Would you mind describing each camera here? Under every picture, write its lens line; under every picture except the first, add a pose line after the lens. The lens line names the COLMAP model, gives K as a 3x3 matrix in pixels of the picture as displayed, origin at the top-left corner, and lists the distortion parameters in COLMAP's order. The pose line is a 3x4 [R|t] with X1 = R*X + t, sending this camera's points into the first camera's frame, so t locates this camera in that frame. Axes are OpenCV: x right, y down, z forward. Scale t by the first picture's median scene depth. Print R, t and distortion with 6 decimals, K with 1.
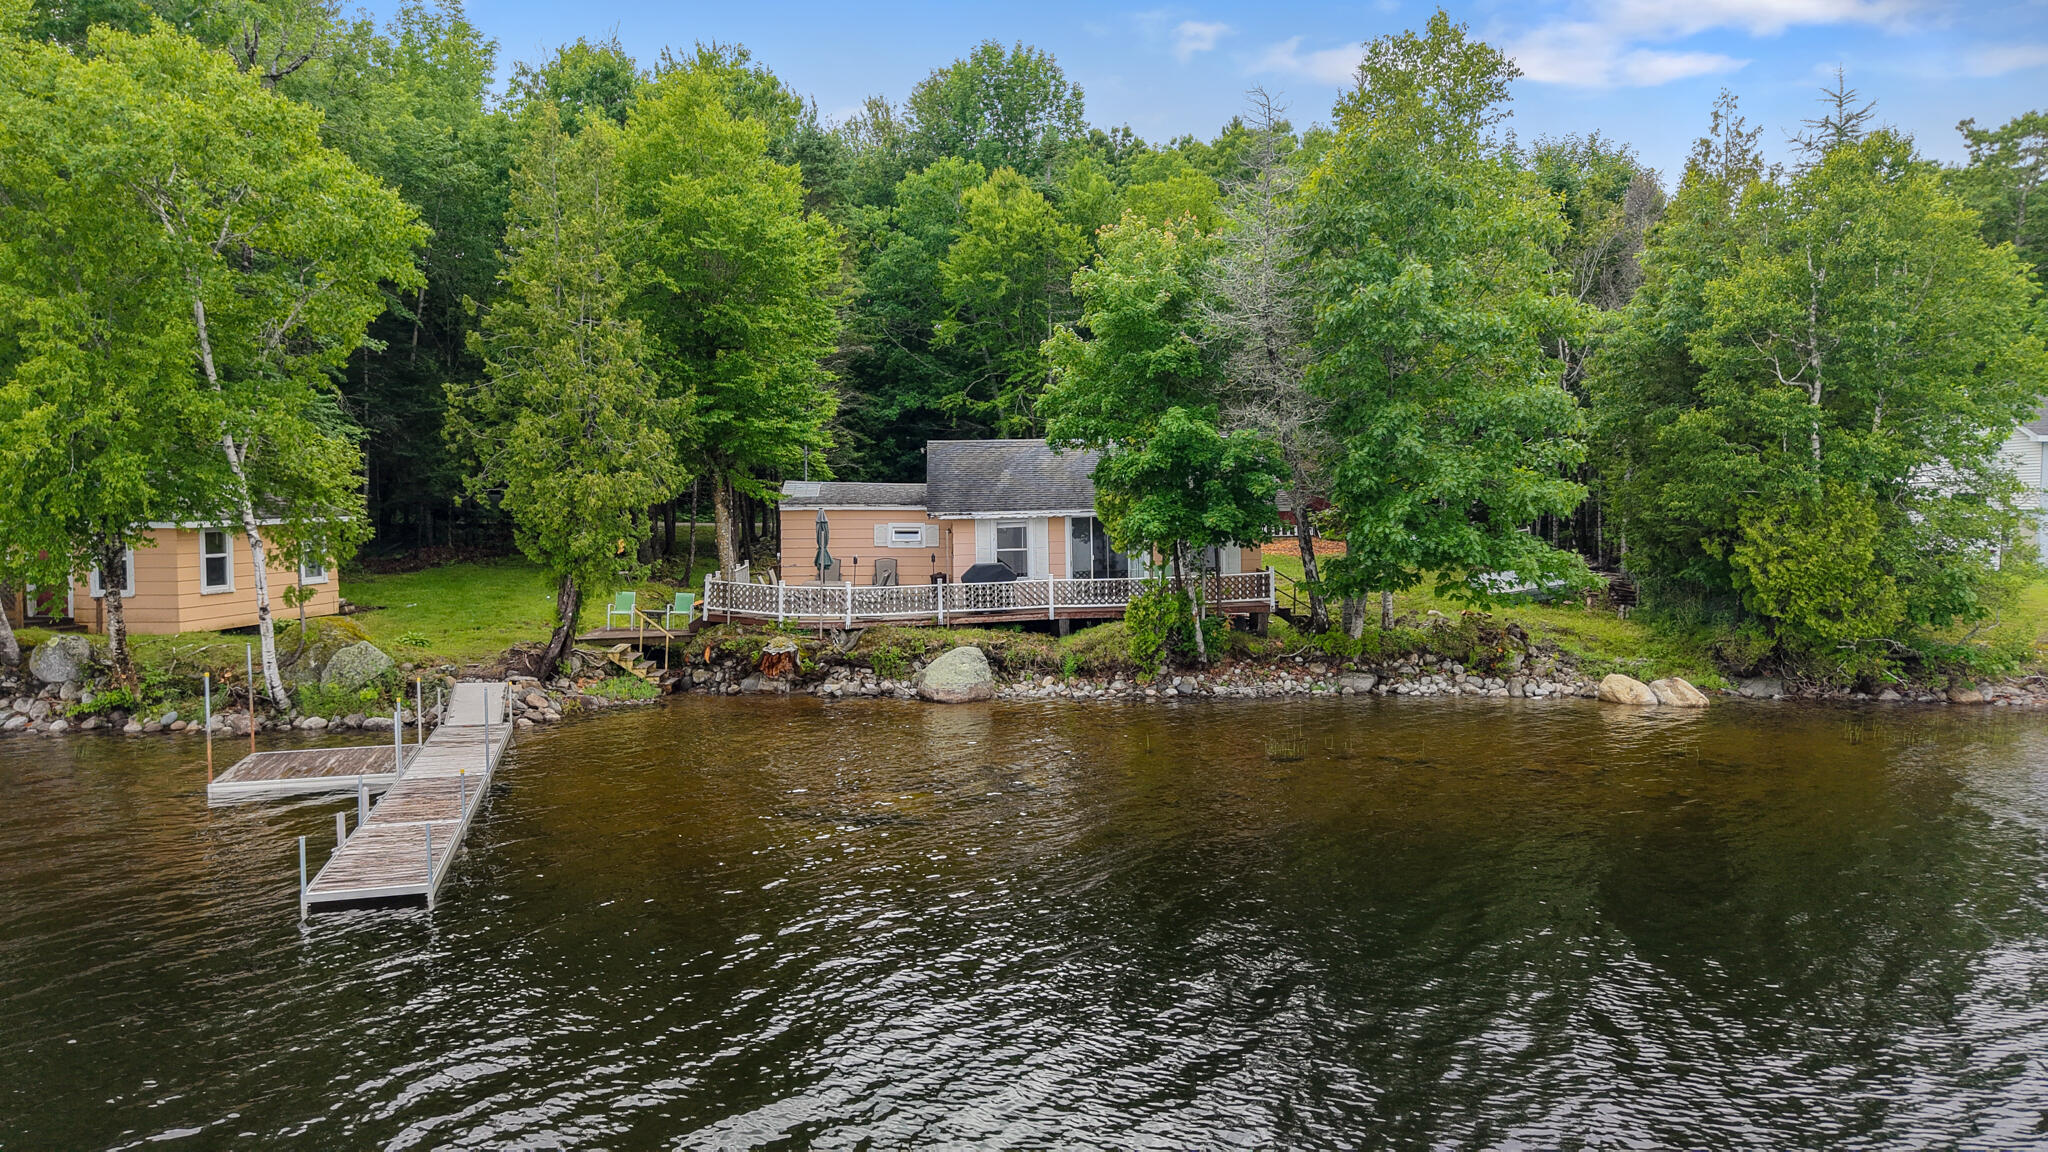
lens RADIAL K [[1399.7, 0, 1031.7], [0, 1399.7, 565.9], [0, 0, 1]] dist [-0.011116, -0.002683]
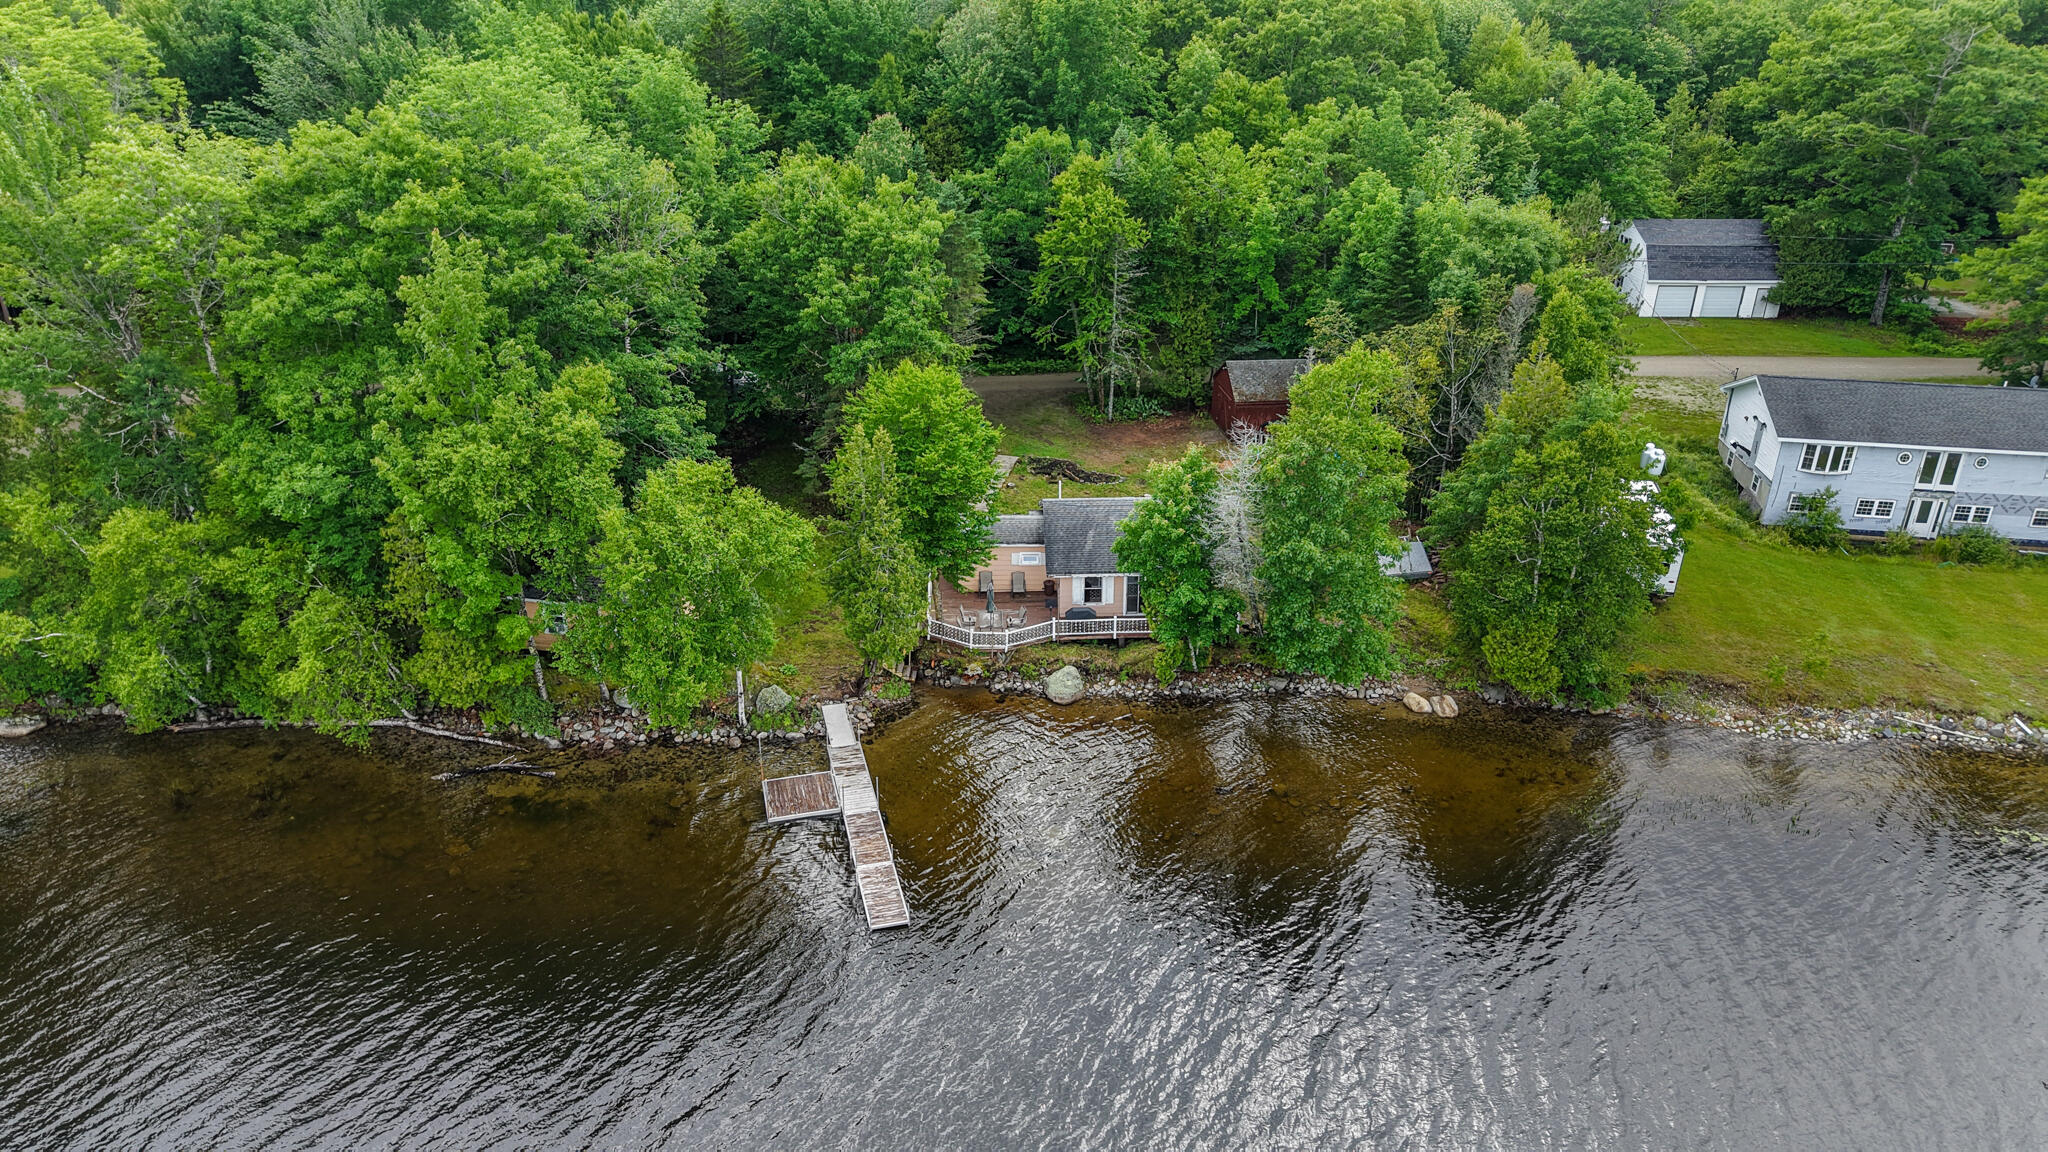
lens RADIAL K [[1399.7, 0, 1013.7], [0, 1399.7, 583.4], [0, 0, 1]] dist [-0.011116, -0.002683]
pose [[0.999112, 0.025553, -0.033511, -0.062557], [-0.011489, 0.930235, 0.366785, -0.747764], [0.040546, -0.366074, 0.929702, -0.726984]]
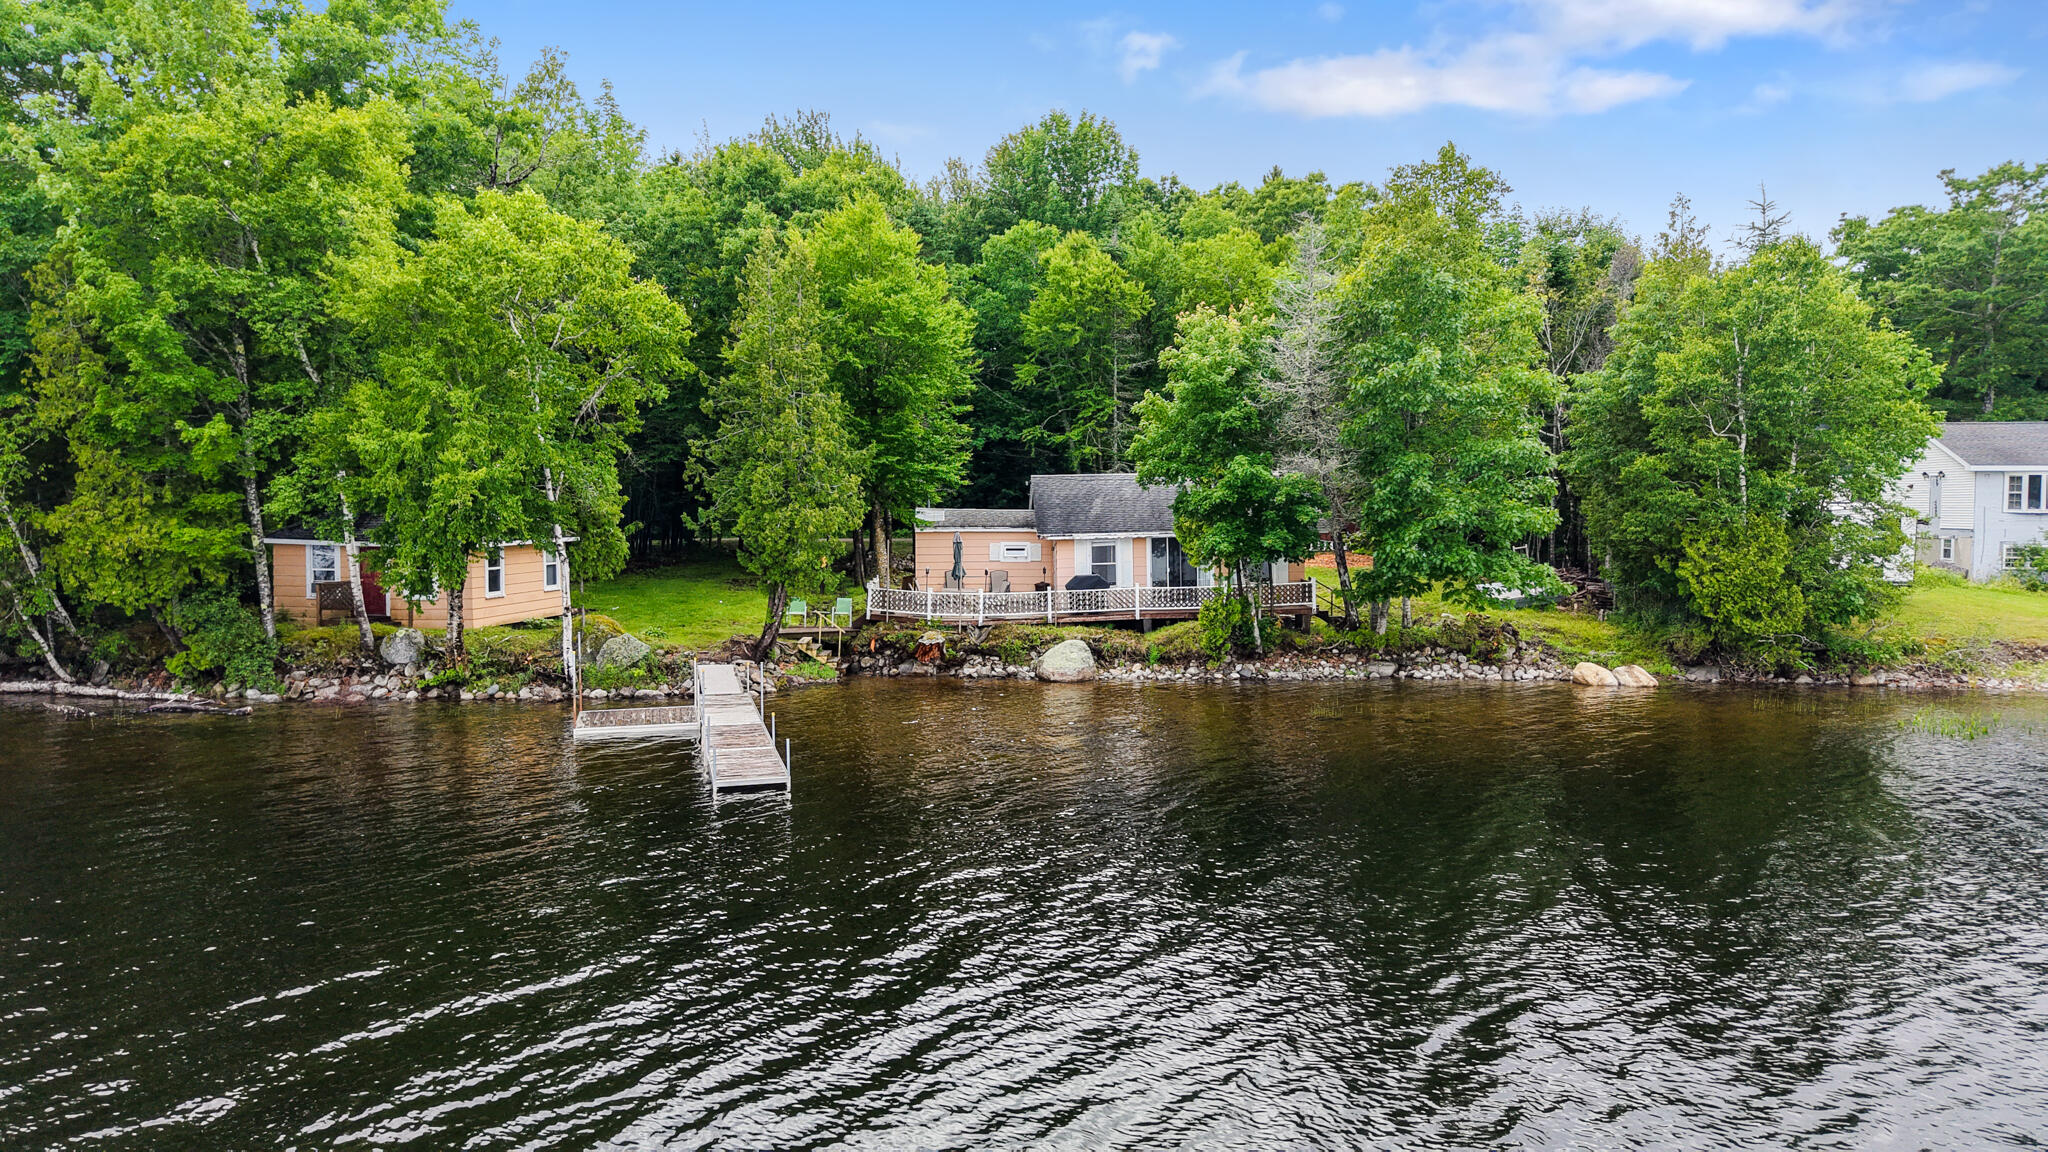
lens RADIAL K [[1399.7, 0, 1013.8], [0, 1399.7, 584.6], [0, 0, 1]] dist [-0.011116, -0.002683]
pose [[0.999451, 0.000921, -0.033125, -0.059824], [-0.000710, 0.999980, 0.006361, -0.001128], [0.033131, -0.006334, 0.999431, -0.284746]]
